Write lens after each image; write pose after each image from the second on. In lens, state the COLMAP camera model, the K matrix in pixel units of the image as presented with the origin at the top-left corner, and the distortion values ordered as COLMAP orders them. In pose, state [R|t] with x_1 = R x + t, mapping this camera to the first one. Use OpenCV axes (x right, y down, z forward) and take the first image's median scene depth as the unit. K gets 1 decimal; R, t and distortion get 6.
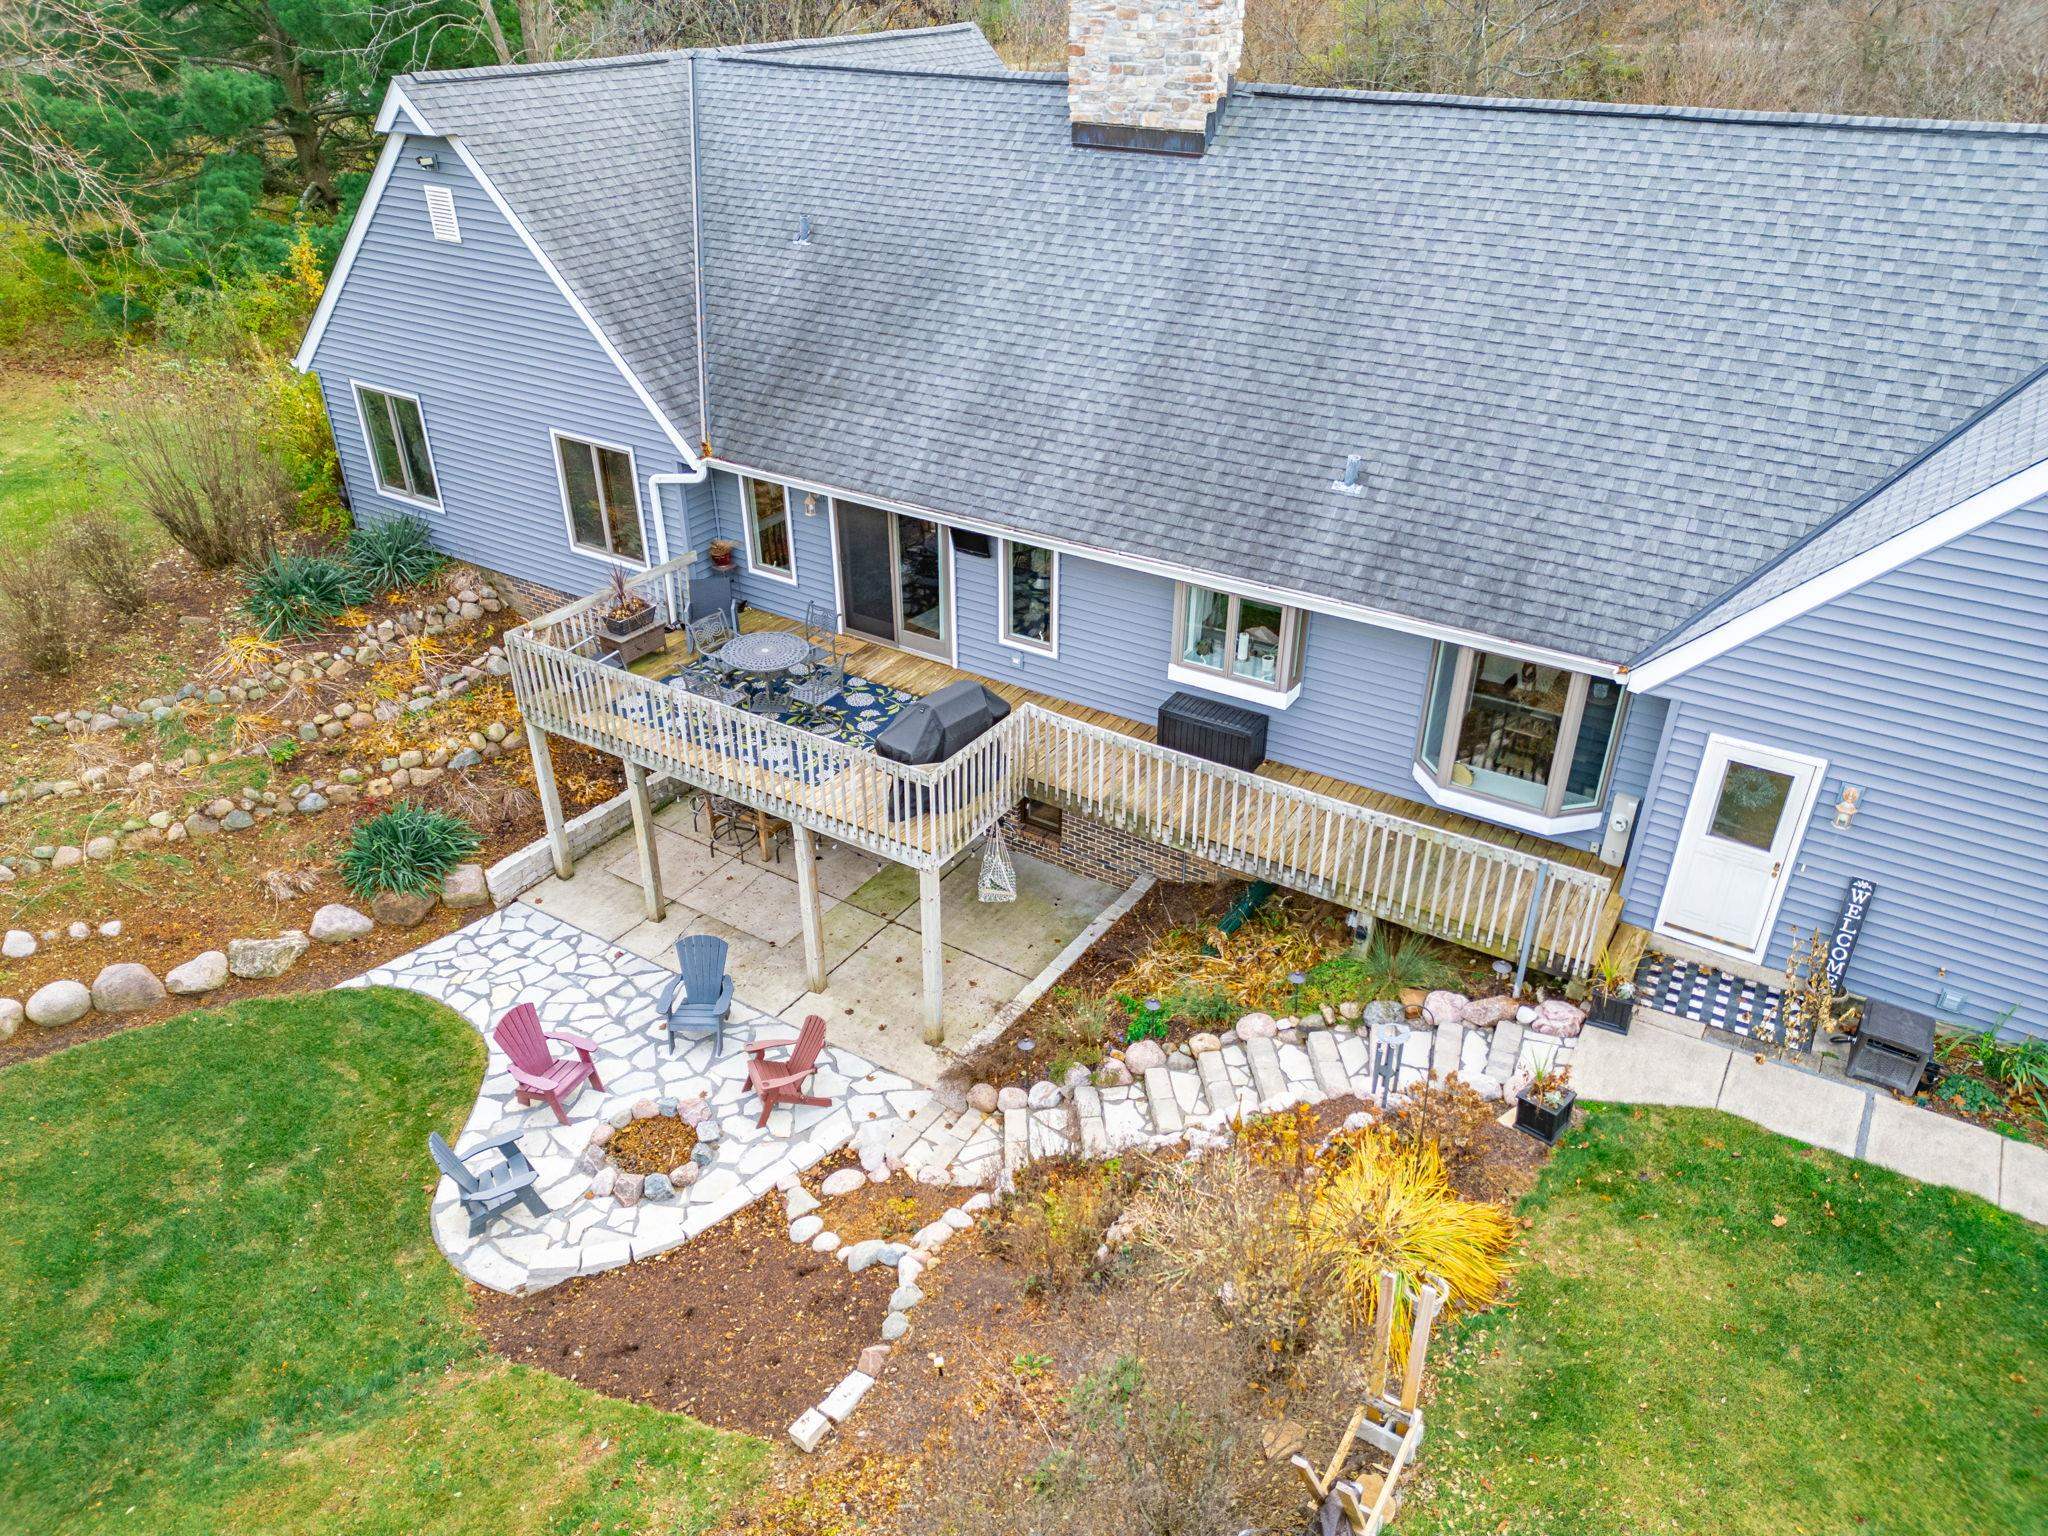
lens RADIAL K [[1433.2, 0, 1024.0], [0, 1433.2, 768.0], [0, 0, 1]] dist [0.061556, -0.057788]
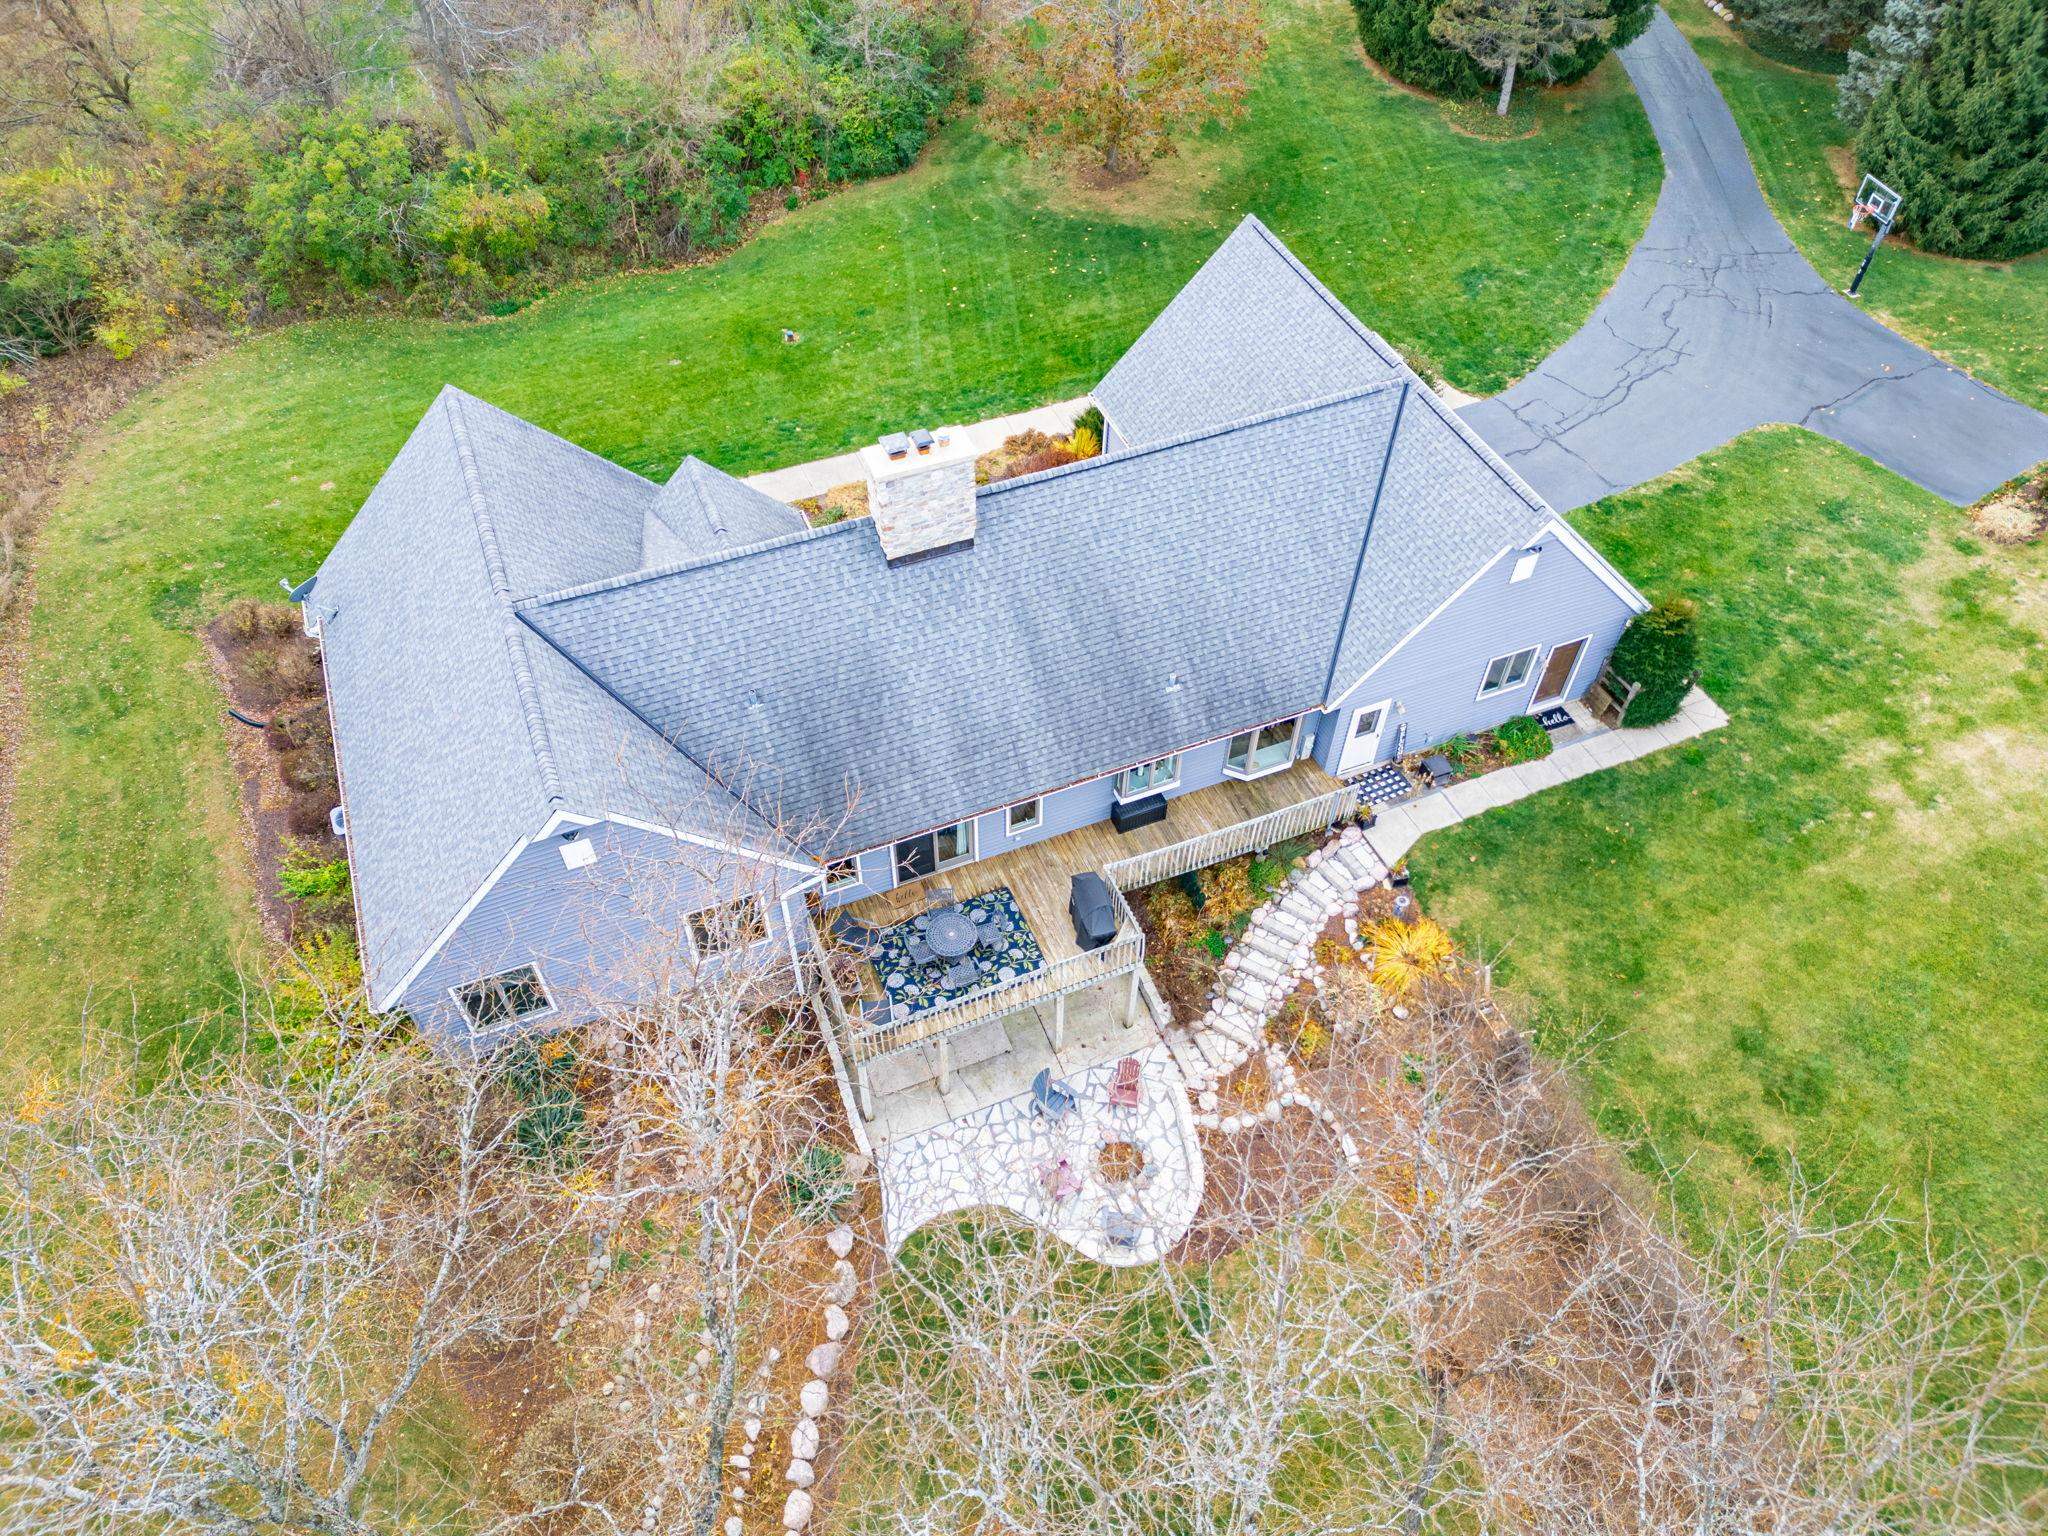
lens RADIAL K [[1433.2, 0, 1024.0], [0, 1433.2, 768.0], [0, 0, 1]] dist [0.061556, -0.057788]
pose [[0.573288, -0.619851, 0.535840, -1.081083], [0.411830, 0.783356, 0.465563, -1.168315], [-0.708334, -0.046227, 0.704362, -0.289837]]
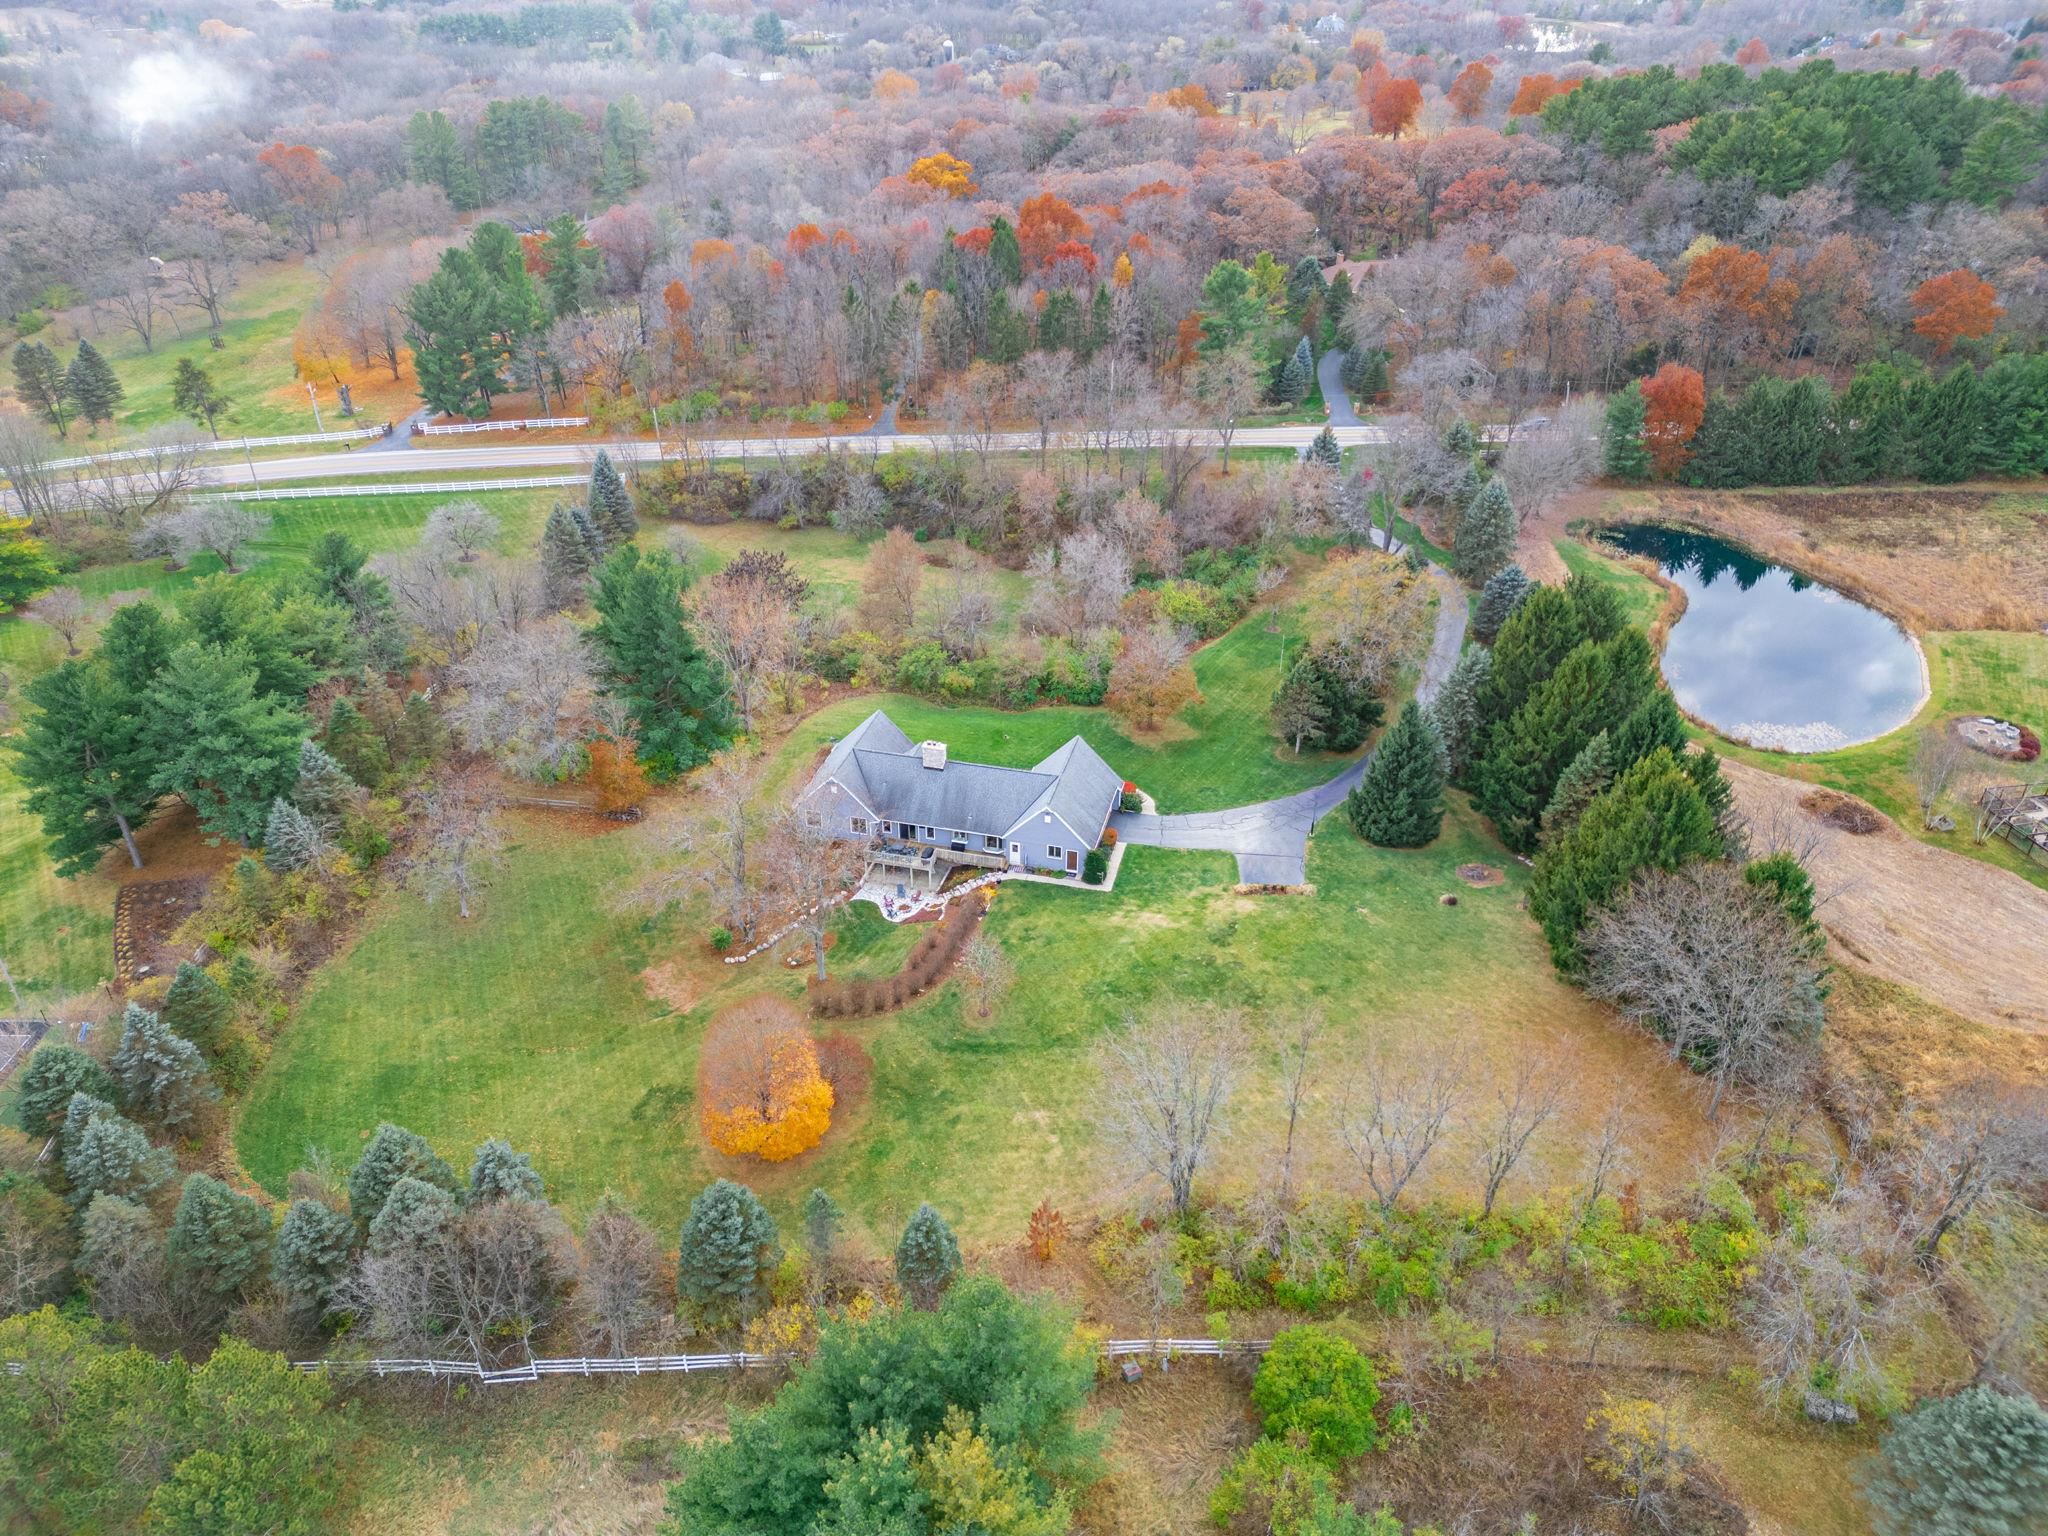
lens RADIAL K [[1433.2, 0, 1024.0], [0, 1433.2, 768.0], [0, 0, 1]] dist [0.061556, -0.057788]
pose [[0.948315, -0.159045, 0.274596, -1.825106], [0.156908, 0.987161, 0.029879, -0.714754], [-0.275822, 0.014751, 0.961095, -7.539384]]
